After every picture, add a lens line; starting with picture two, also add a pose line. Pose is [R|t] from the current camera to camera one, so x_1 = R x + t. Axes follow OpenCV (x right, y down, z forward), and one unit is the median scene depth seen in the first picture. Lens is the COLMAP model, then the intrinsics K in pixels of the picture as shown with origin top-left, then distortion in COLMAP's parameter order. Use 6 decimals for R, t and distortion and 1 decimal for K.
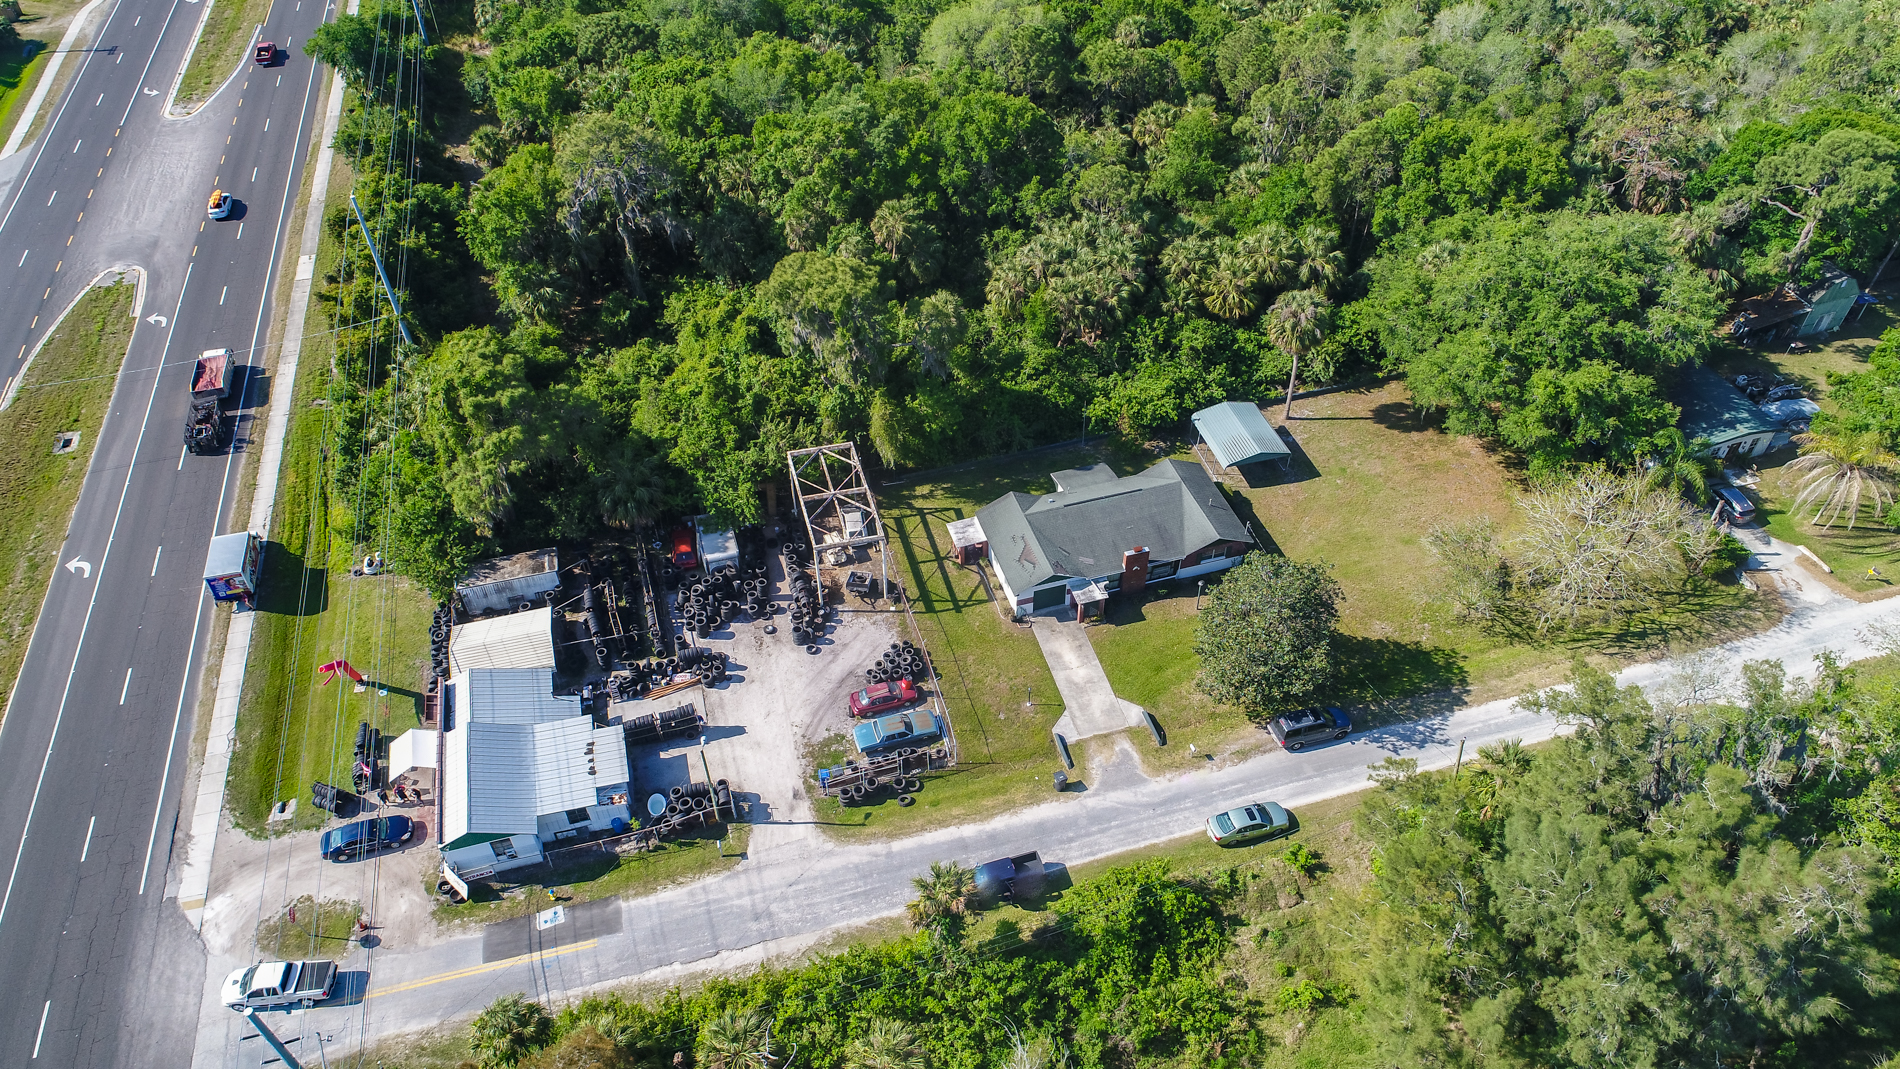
lens RADIAL K [[1258.4, 0, 934.8], [0, 1258.4, 524.2], [0, 0, 1]] dist [-0.001919, 0.000303]
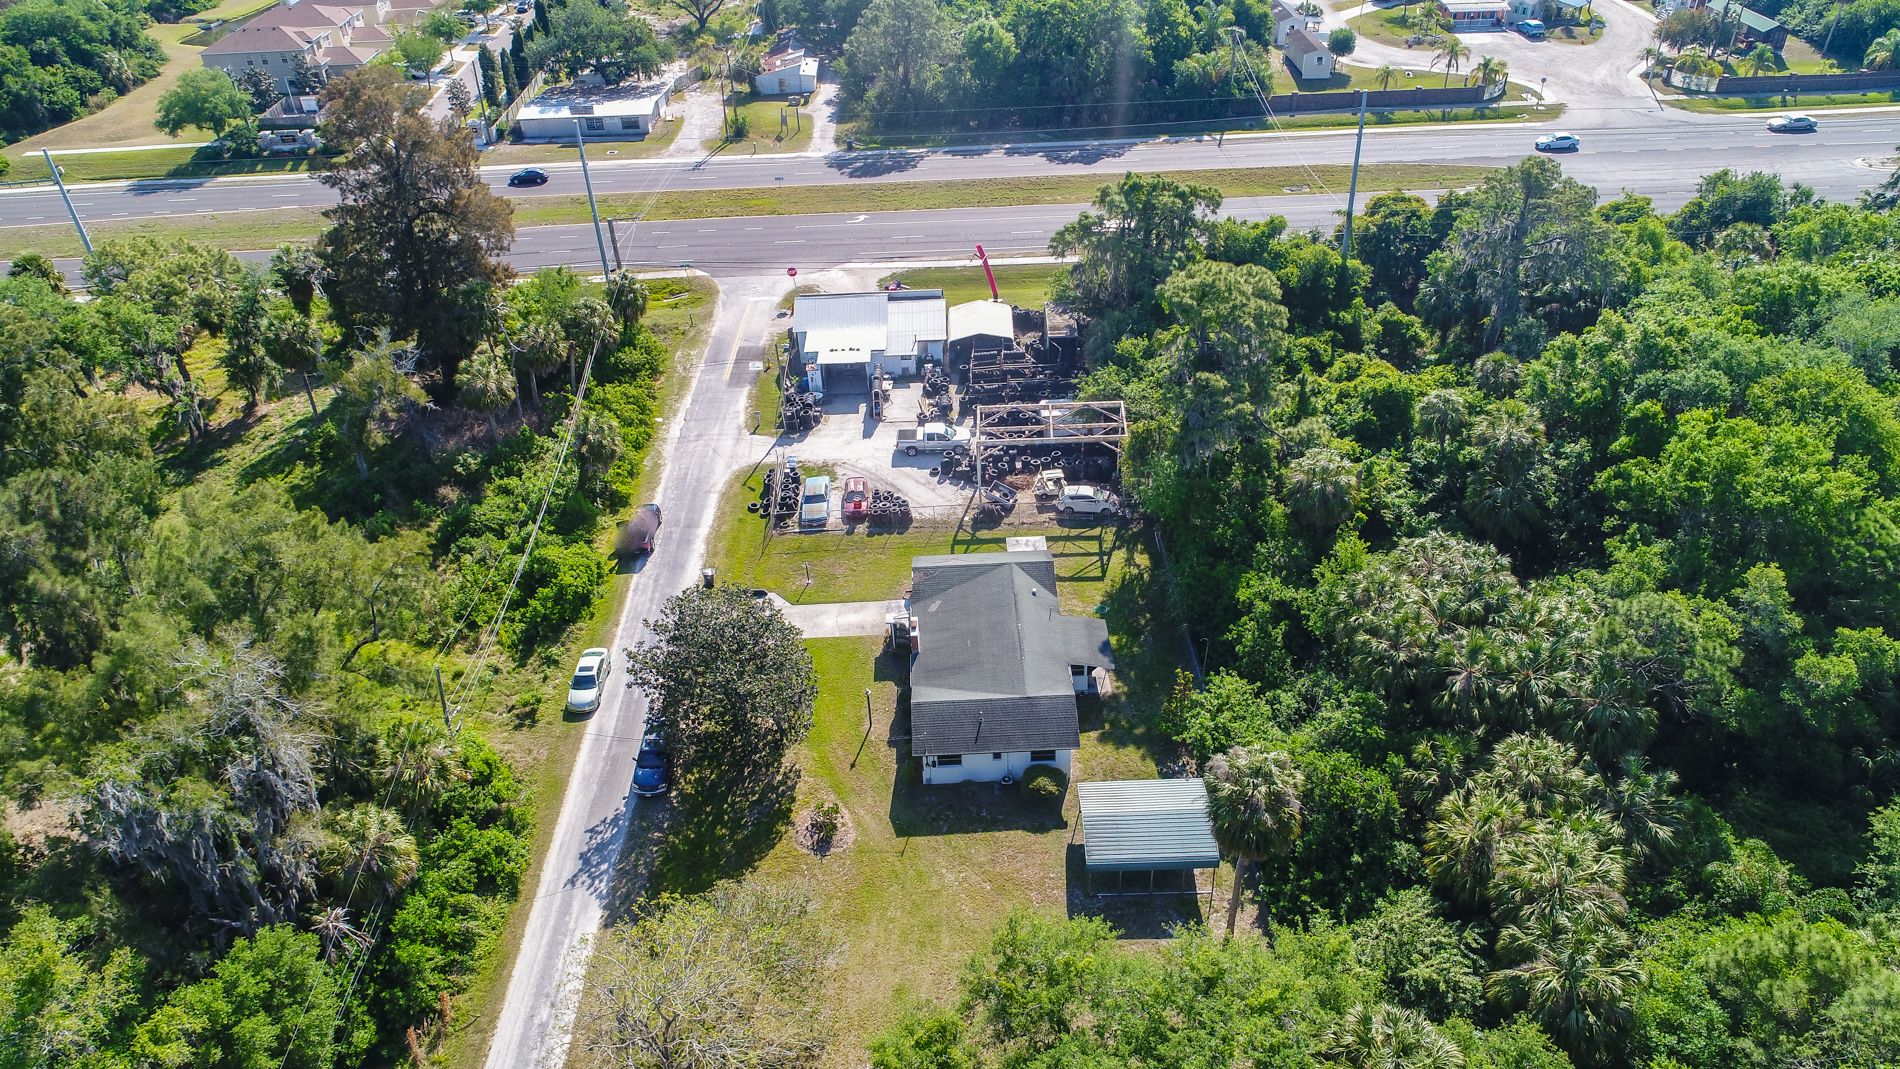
lens RADIAL K [[1258.4, 0, 934.8], [0, 1258.4, 524.2], [0, 0, 1]] dist [-0.001919, 0.000303]
pose [[-0.257188, 0.580472, -0.772597, 0.825173], [-0.632313, 0.503502, 0.588783, -0.555522], [0.730776, 0.639952, 0.237545, 0.821253]]
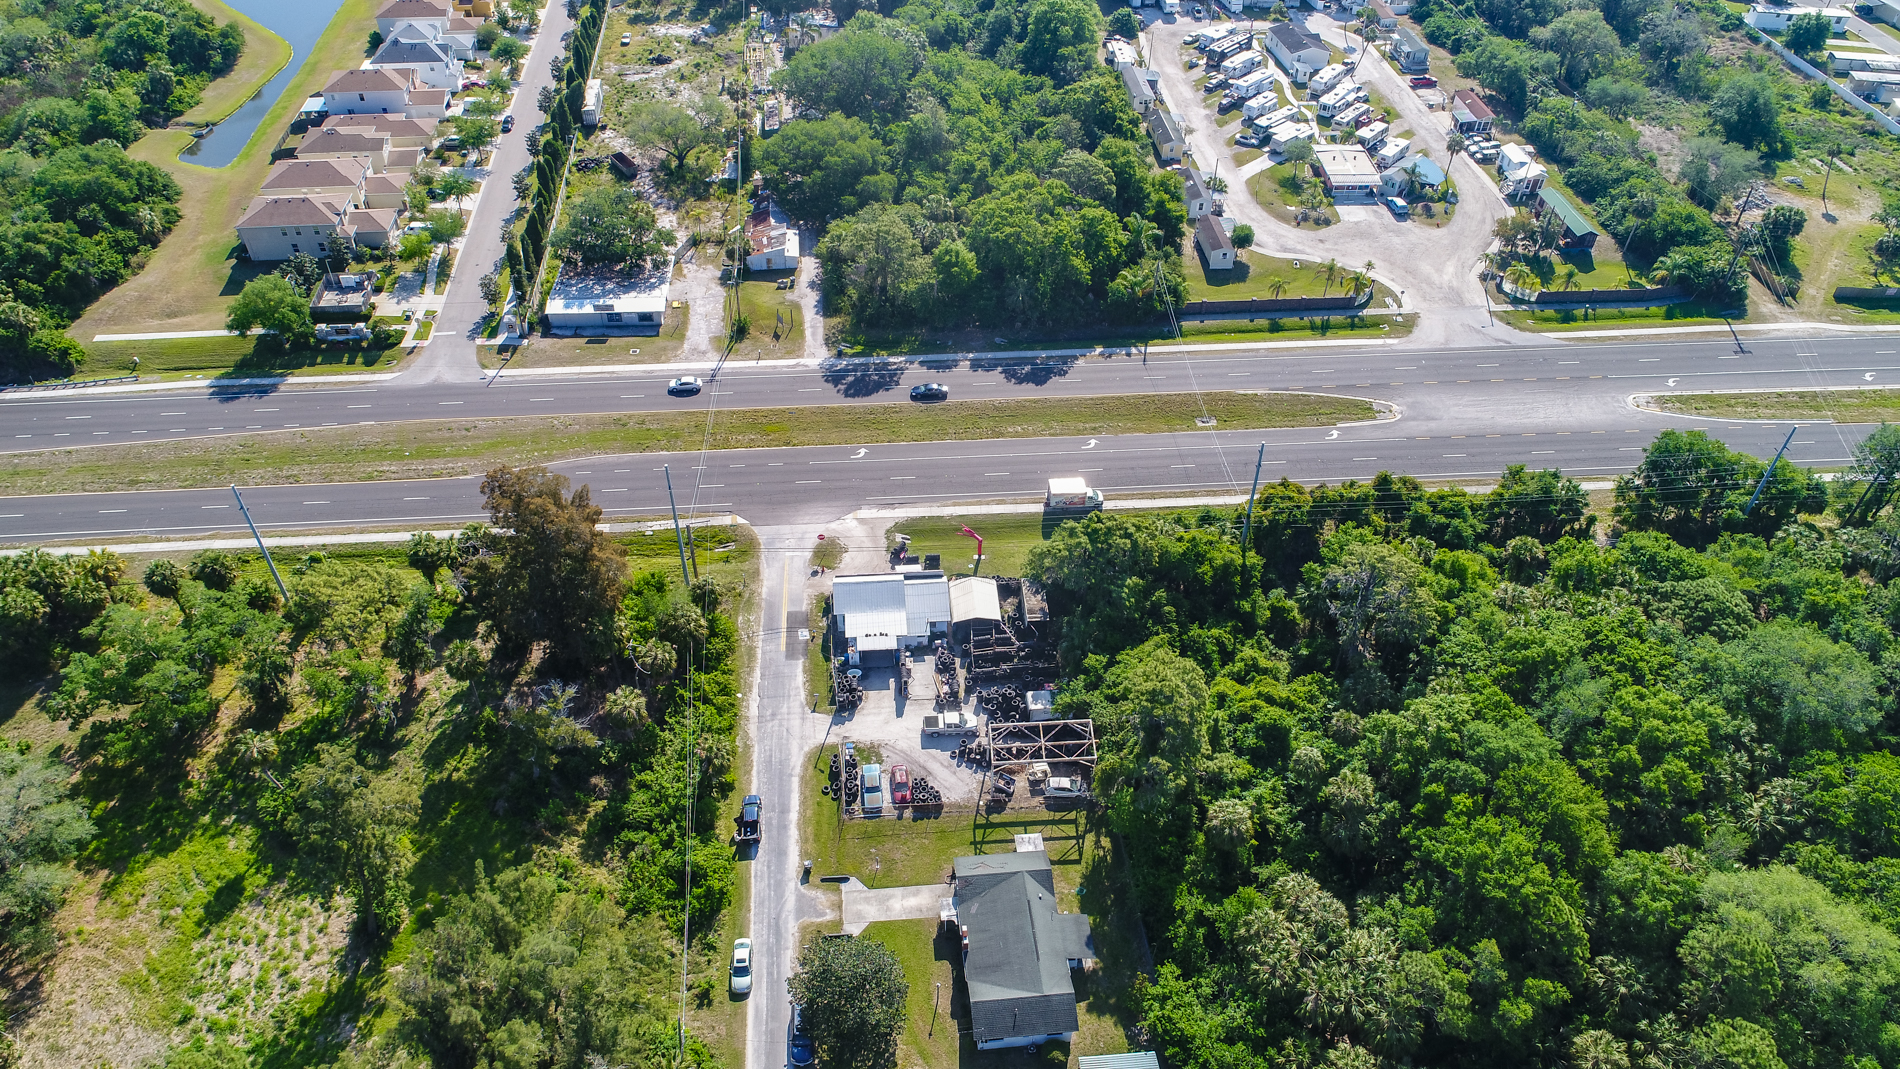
lens RADIAL K [[1258.4, 0, 934.8], [0, 1258.4, 524.2], [0, 0, 1]] dist [-0.001919, 0.000303]
pose [[-0.186534, 0.665471, -0.722740, 0.872296], [-0.682083, 0.441739, 0.582777, -0.950296], [0.707084, 0.601677, 0.371507, 0.270732]]
